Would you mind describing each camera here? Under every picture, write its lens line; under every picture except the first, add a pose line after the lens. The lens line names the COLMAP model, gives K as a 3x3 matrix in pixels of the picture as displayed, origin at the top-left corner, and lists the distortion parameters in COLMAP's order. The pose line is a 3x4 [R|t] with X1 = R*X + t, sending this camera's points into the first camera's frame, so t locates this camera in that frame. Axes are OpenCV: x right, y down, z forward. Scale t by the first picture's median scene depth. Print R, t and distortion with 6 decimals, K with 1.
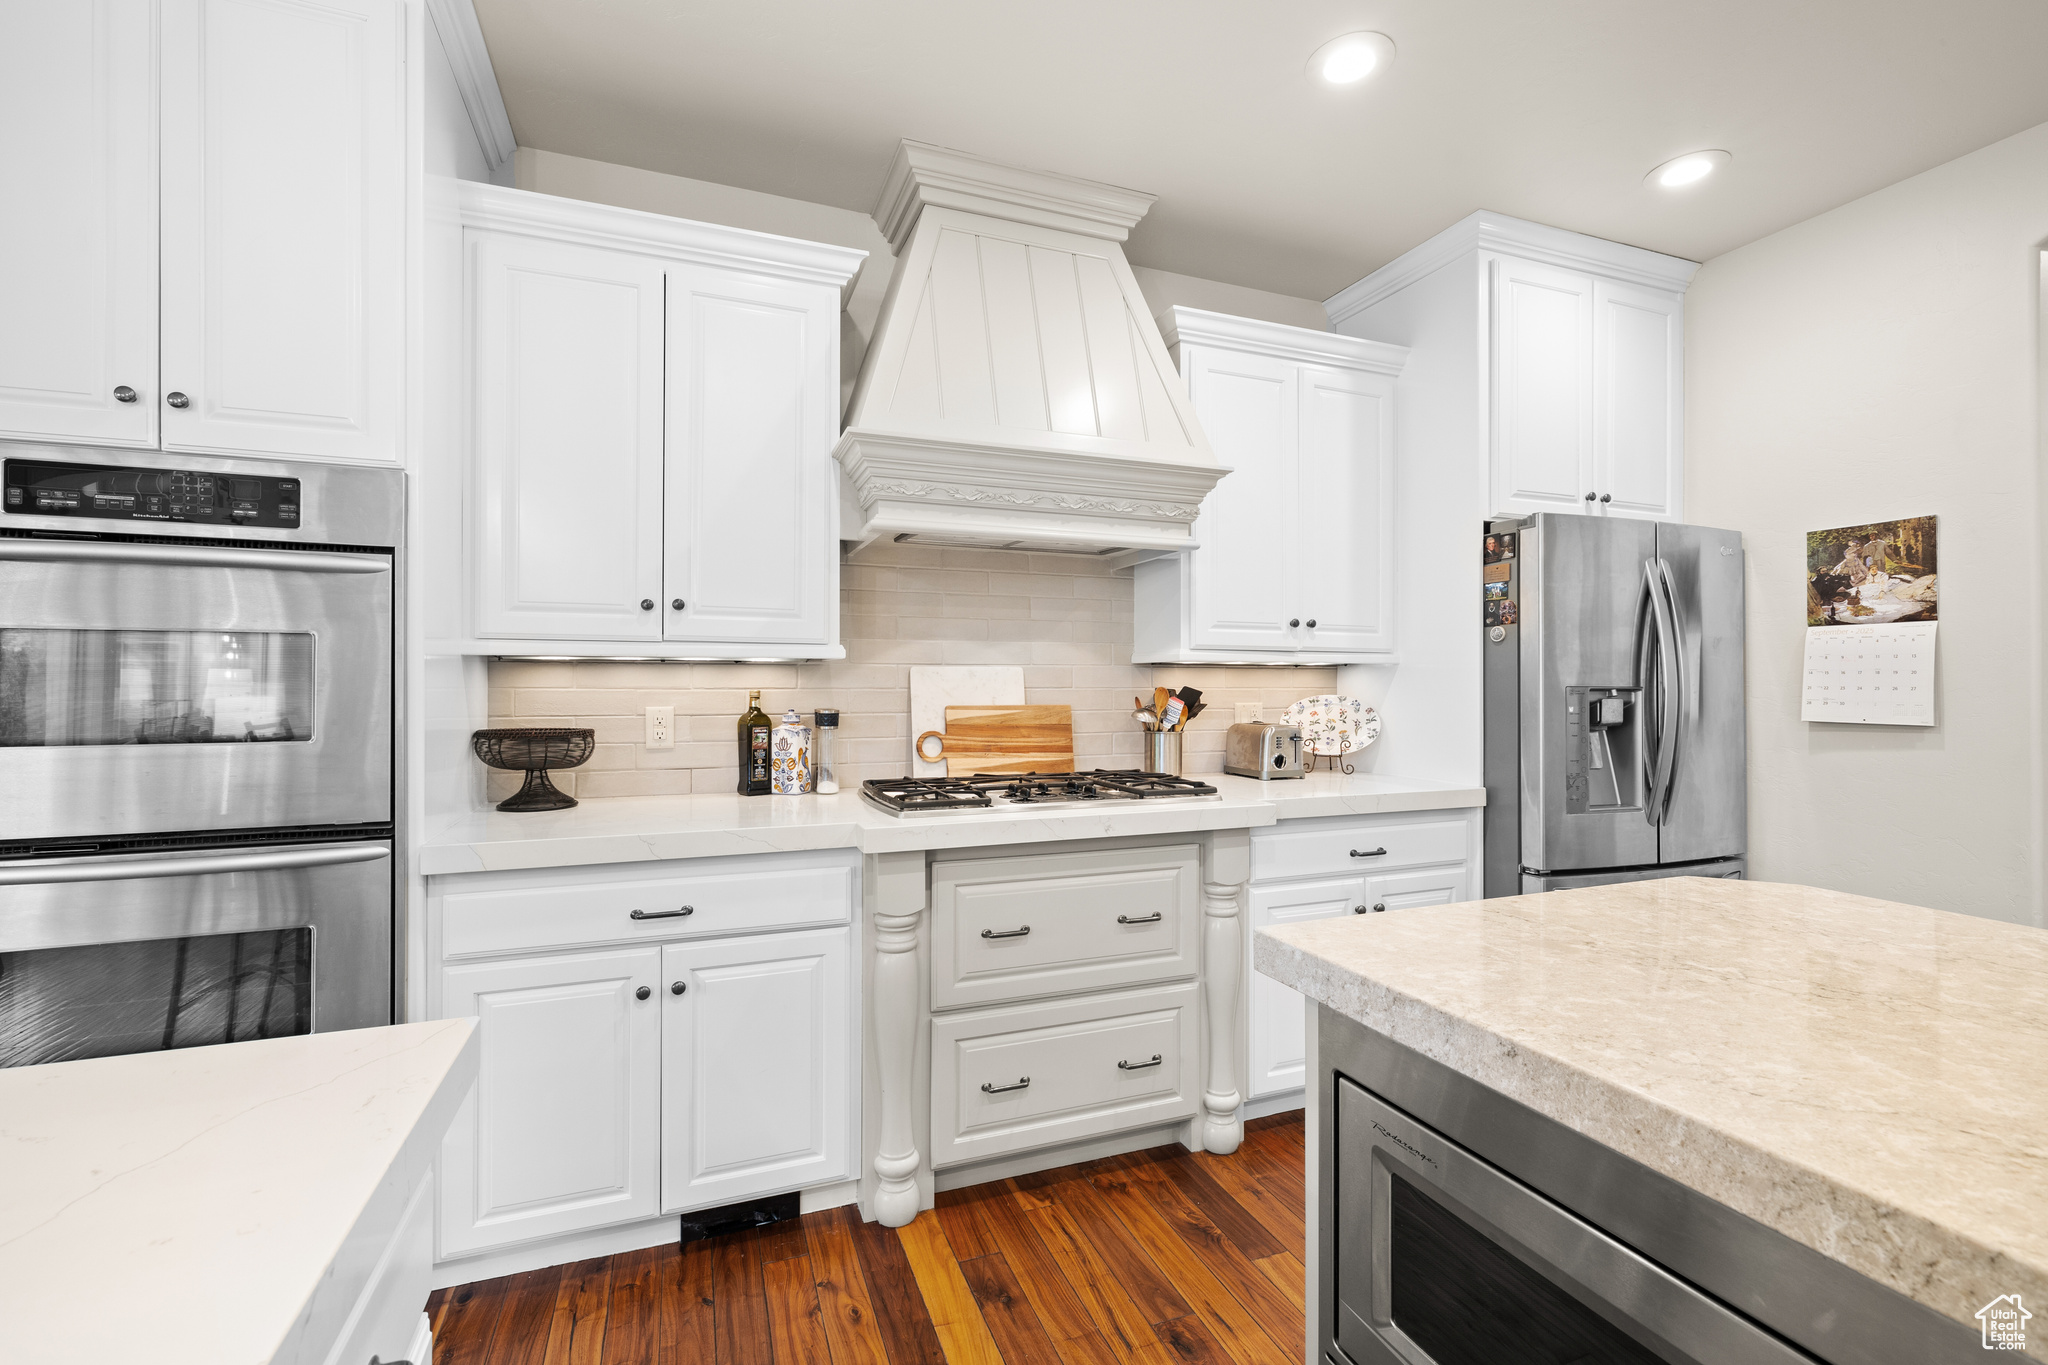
lens RADIAL K [[871.7, 0, 1015.5], [0, 871.7, 677.8], [0, 0, 1]] dist [0.004181, 0.001087]
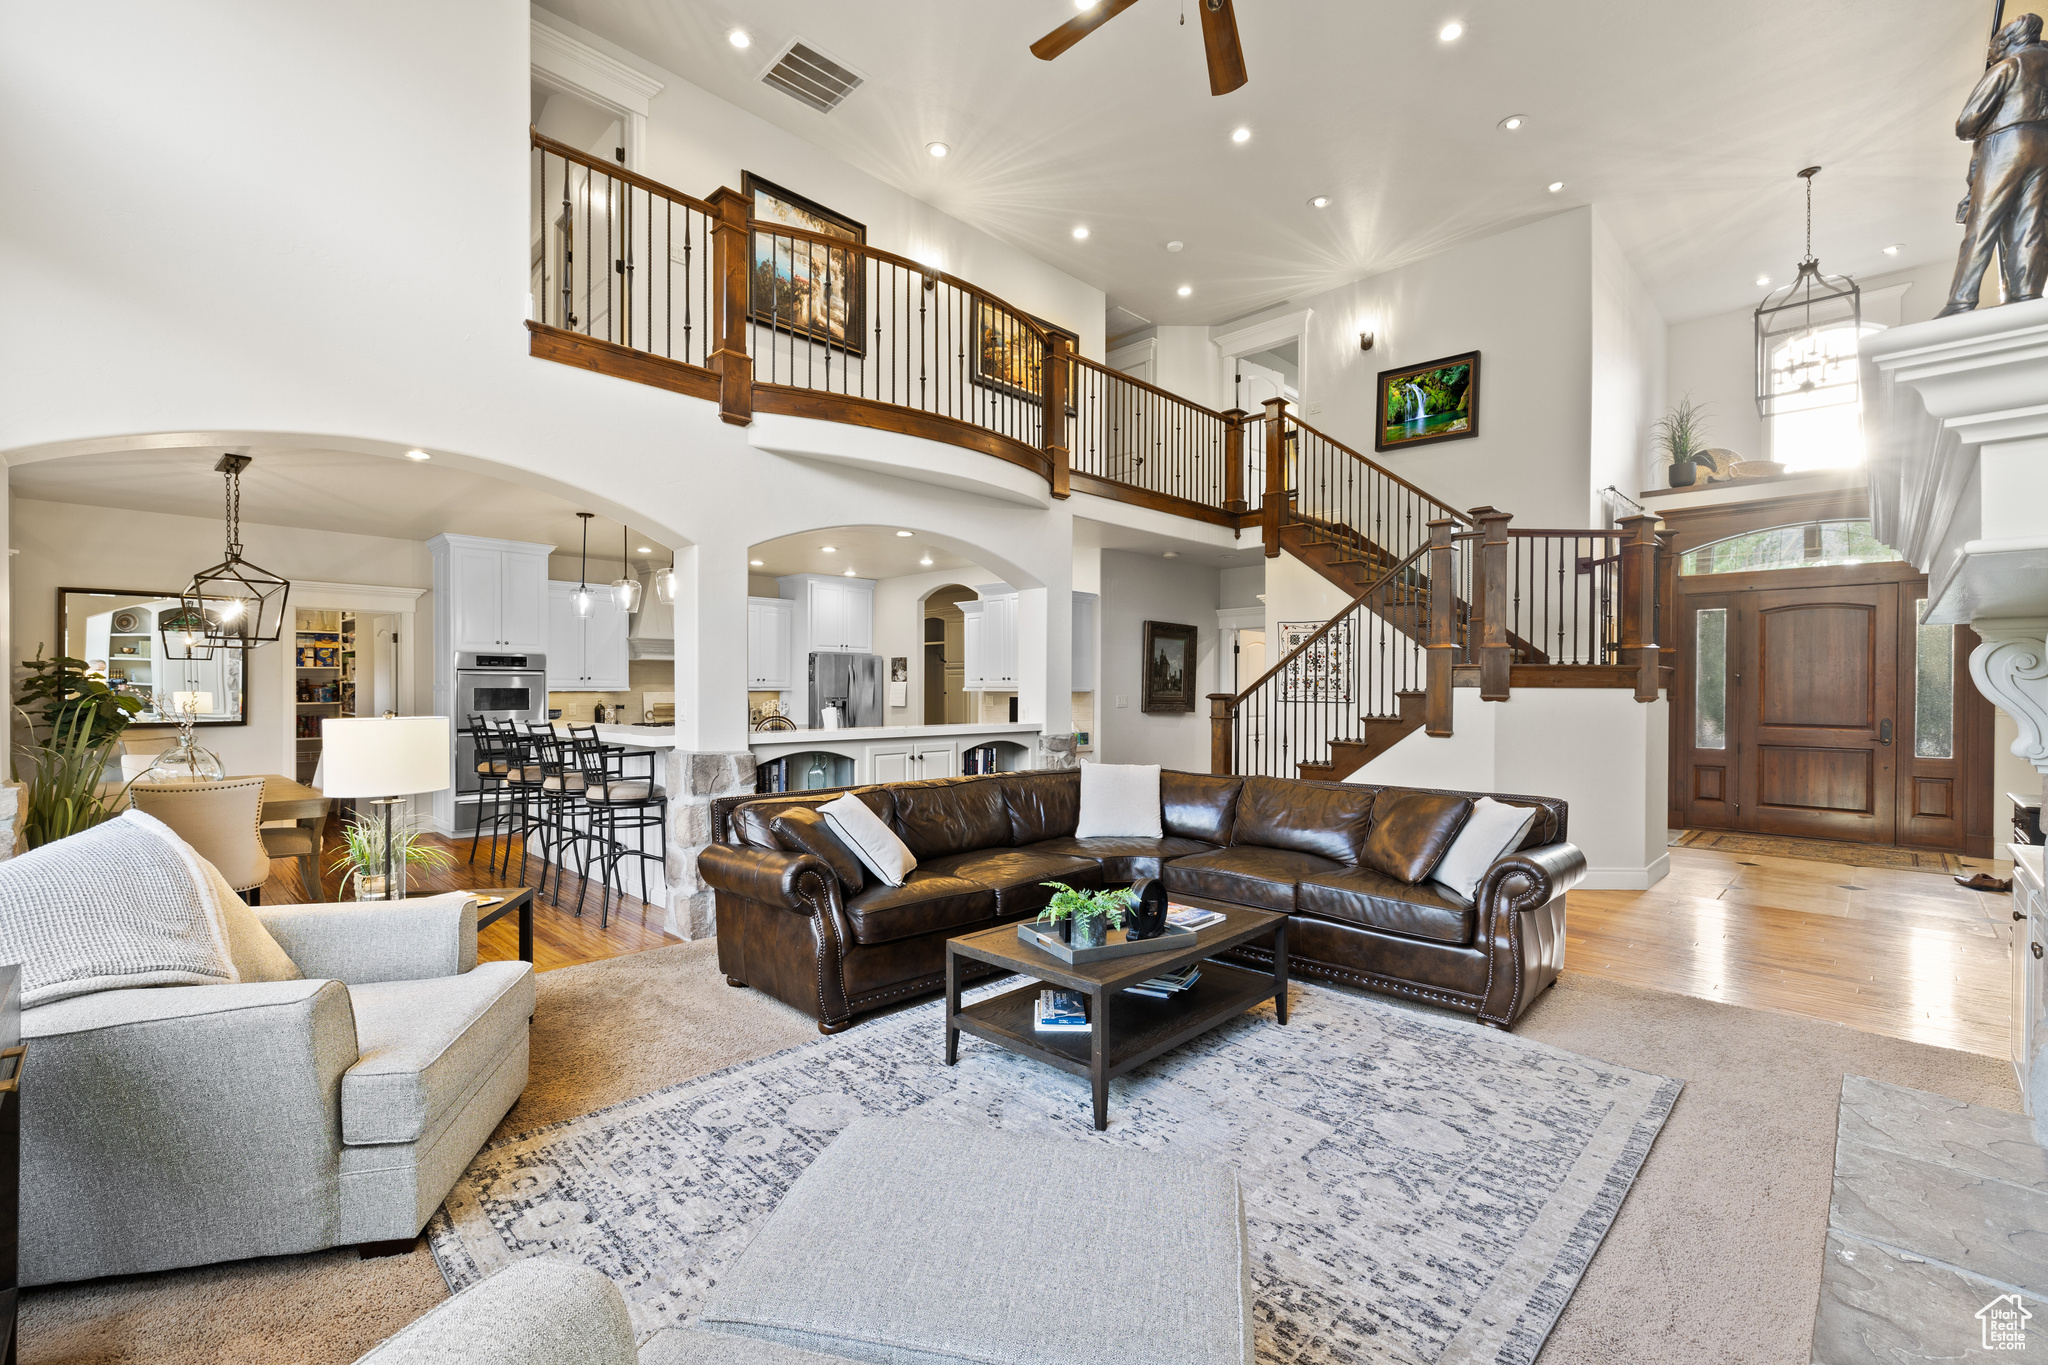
lens RADIAL K [[871.7, 0, 1026.6], [0, 871.7, 690.2], [0, 0, 1]] dist [0.004181, 0.001087]
pose [[0.905791, 0.000283, 0.423724, -0.217639], [-0.002691, 0.999983, 0.005085, -0.043823], [-0.423716, -0.005747, 0.905777, -2.963114]]
